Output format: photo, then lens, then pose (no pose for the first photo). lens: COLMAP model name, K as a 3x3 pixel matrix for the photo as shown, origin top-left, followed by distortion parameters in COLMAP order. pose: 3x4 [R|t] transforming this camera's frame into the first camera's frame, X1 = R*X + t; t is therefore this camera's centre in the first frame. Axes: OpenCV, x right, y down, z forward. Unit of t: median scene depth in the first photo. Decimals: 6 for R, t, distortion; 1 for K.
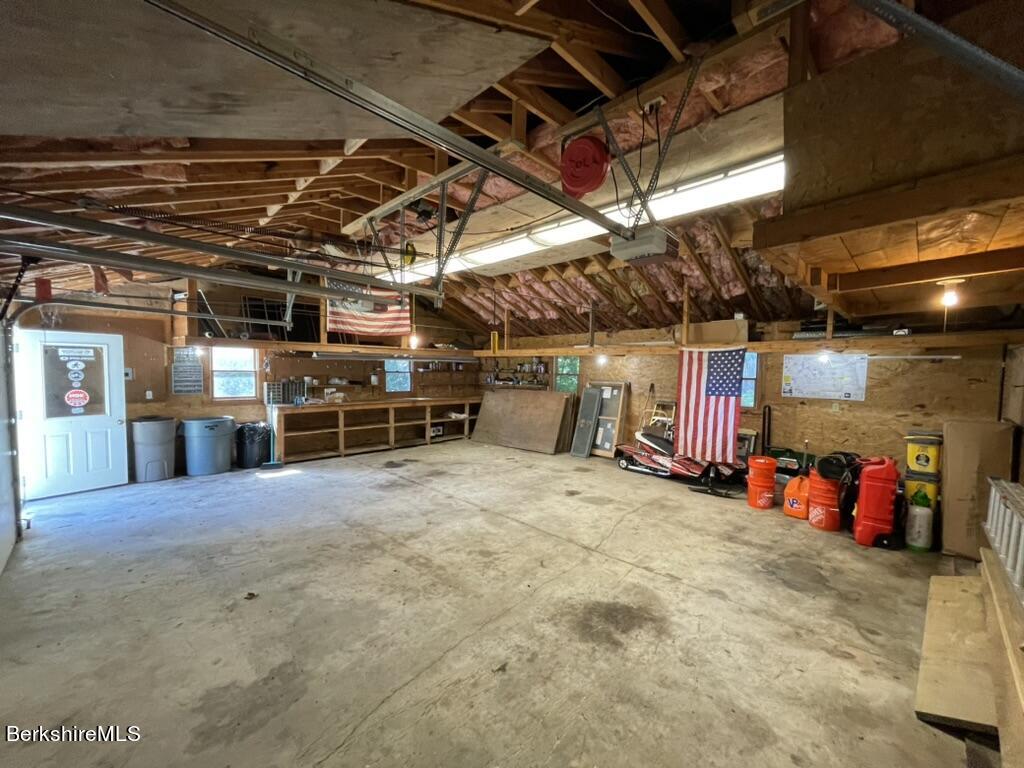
lens RADIAL K [[413.4, 0, 513.3], [0, 413.4, 390.5], [0, 0, 1]] dist [-0.002124, -0.000314]
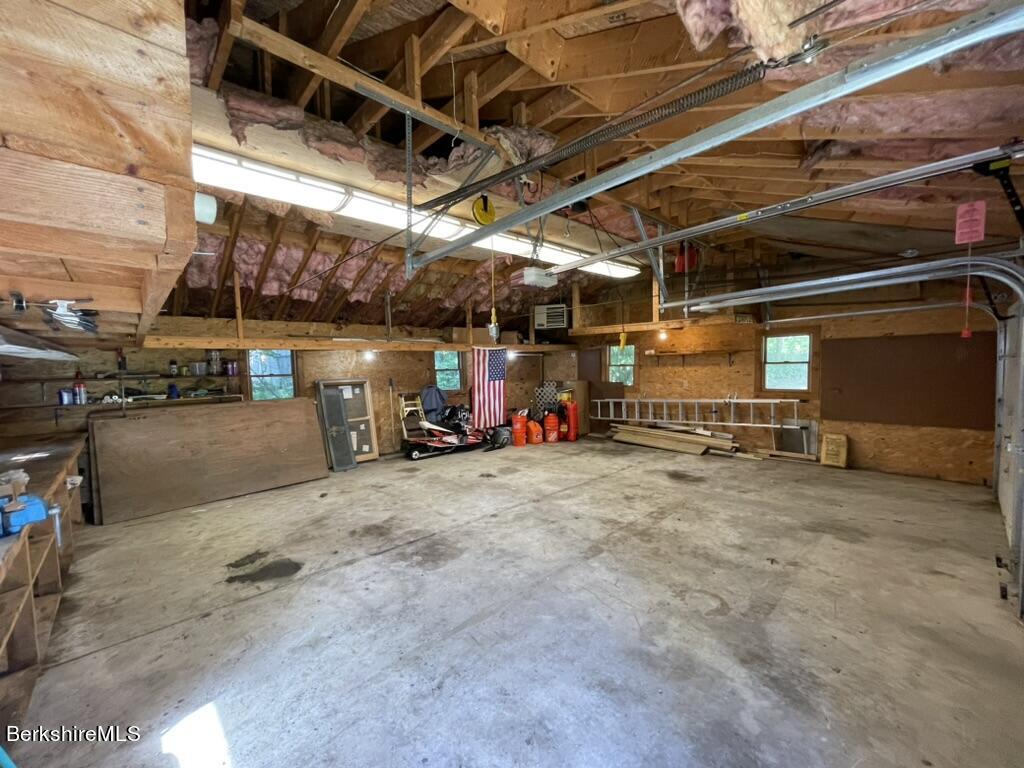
lens RADIAL K [[413.4, 0, 511.4], [0, 413.4, 387.4], [0, 0, 1]] dist [-0.002124, -0.000314]
pose [[0.046095, -0.072226, 0.996323, -1.030970], [0.076107, 0.994738, 0.068590, -0.062625], [-0.996034, 0.072666, 0.051349, 0.948482]]
